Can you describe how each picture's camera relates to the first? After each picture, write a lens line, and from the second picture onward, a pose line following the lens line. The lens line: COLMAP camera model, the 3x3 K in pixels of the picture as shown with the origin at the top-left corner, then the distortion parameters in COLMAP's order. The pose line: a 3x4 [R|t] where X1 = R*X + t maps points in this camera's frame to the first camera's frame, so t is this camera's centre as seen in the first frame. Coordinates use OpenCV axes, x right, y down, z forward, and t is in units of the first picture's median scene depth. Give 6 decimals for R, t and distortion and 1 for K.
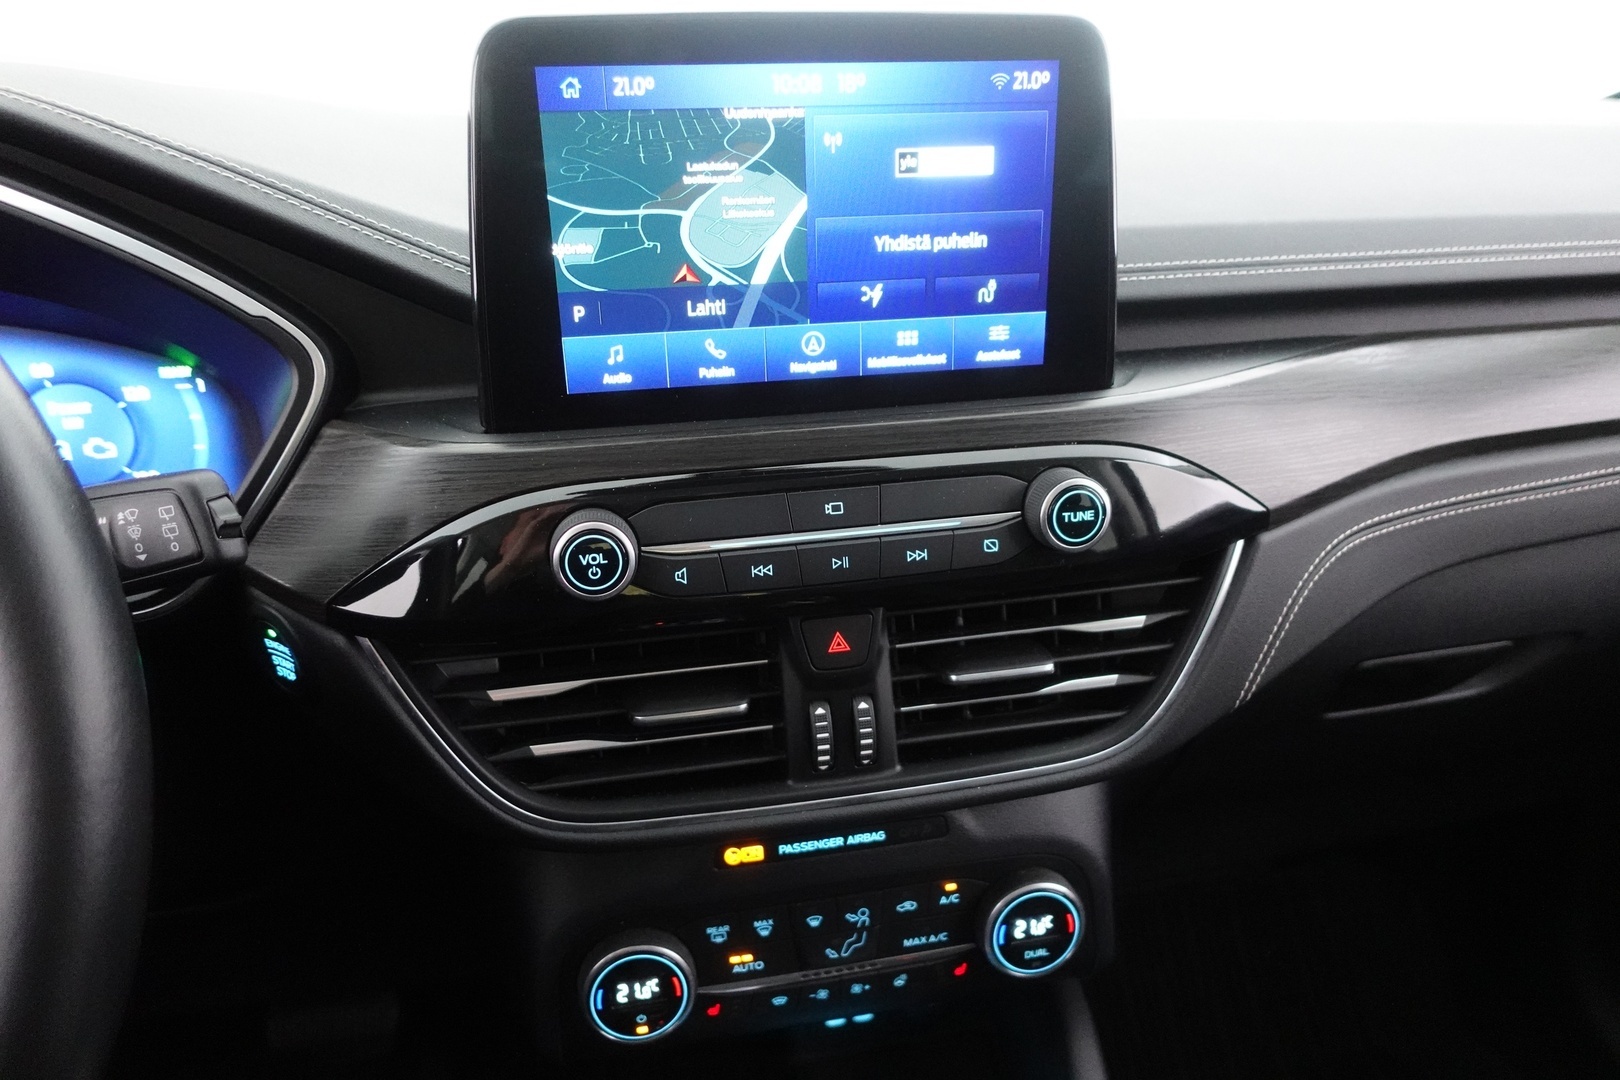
lens RADIAL K [[1105.2, 0, 810.0], [0, 1105.2, 540.0], [0, 0, 1]] dist [0.013095, -0.002581]
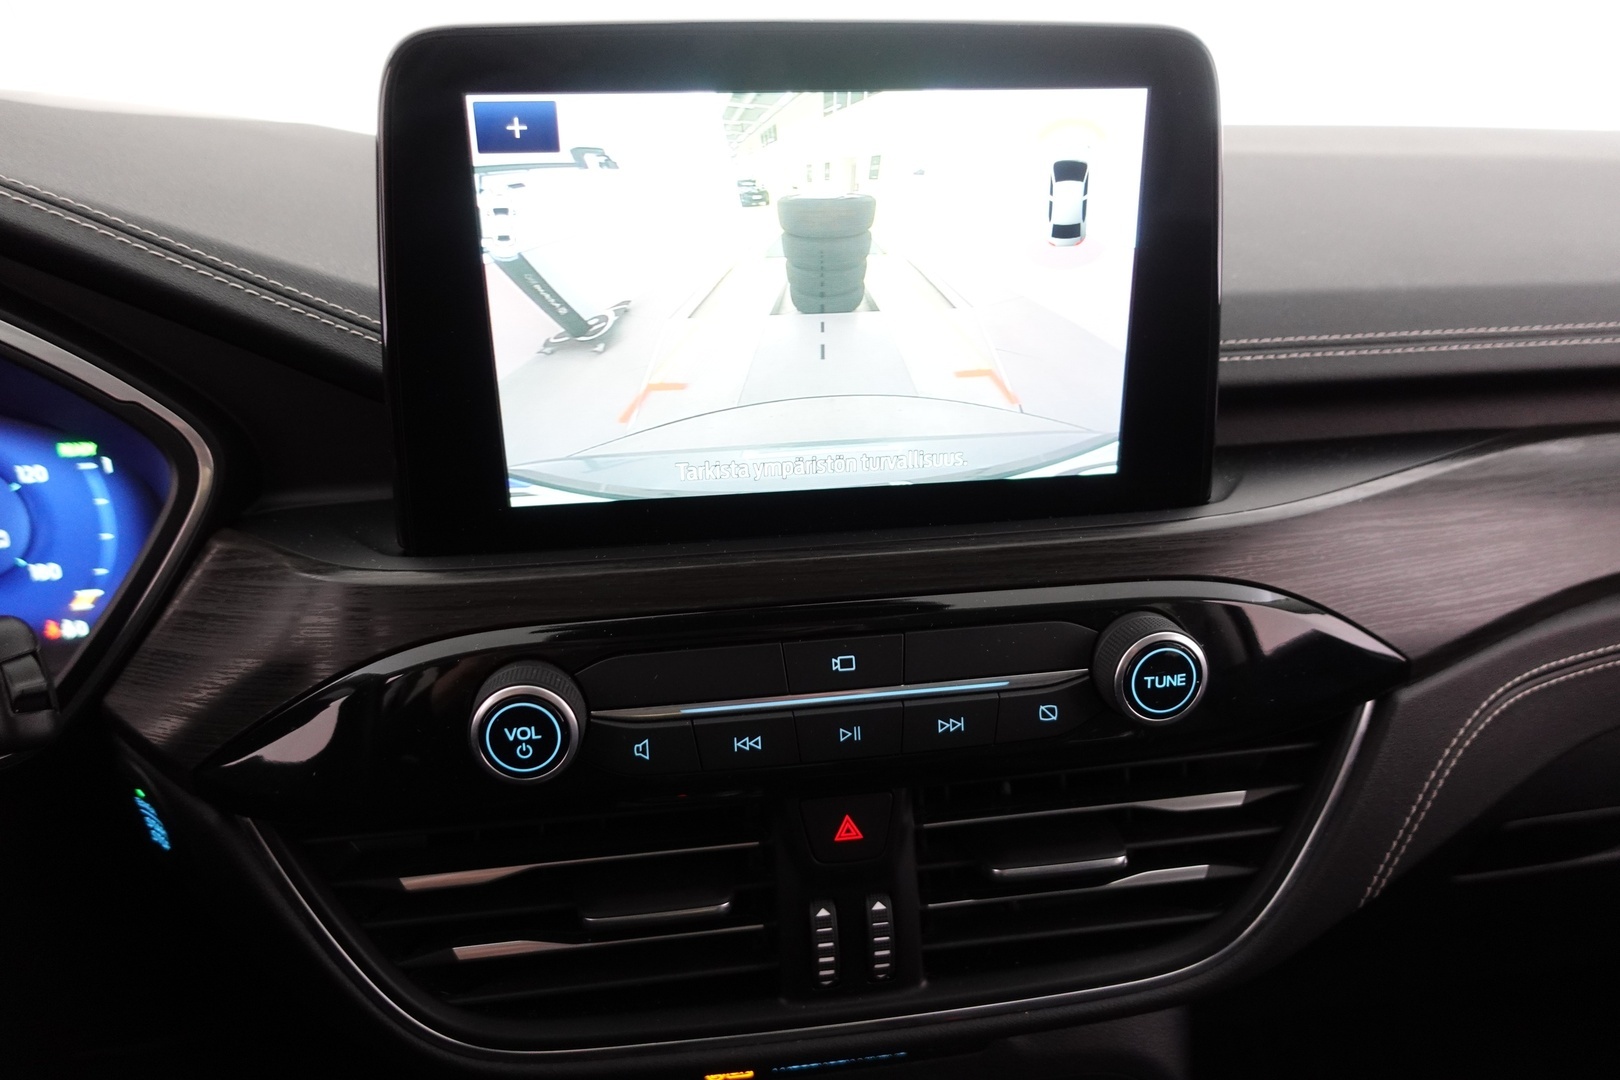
lens RADIAL K [[1105.2, 0, 810.0], [0, 1105.2, 540.0], [0, 0, 1]] dist [0.013095, -0.002581]
pose [[0.998555, 0.023057, -0.048542, 0.031659], [-0.023906, 0.999570, -0.016978, -0.094636], [0.048129, 0.018114, 0.998677, 0.214017]]
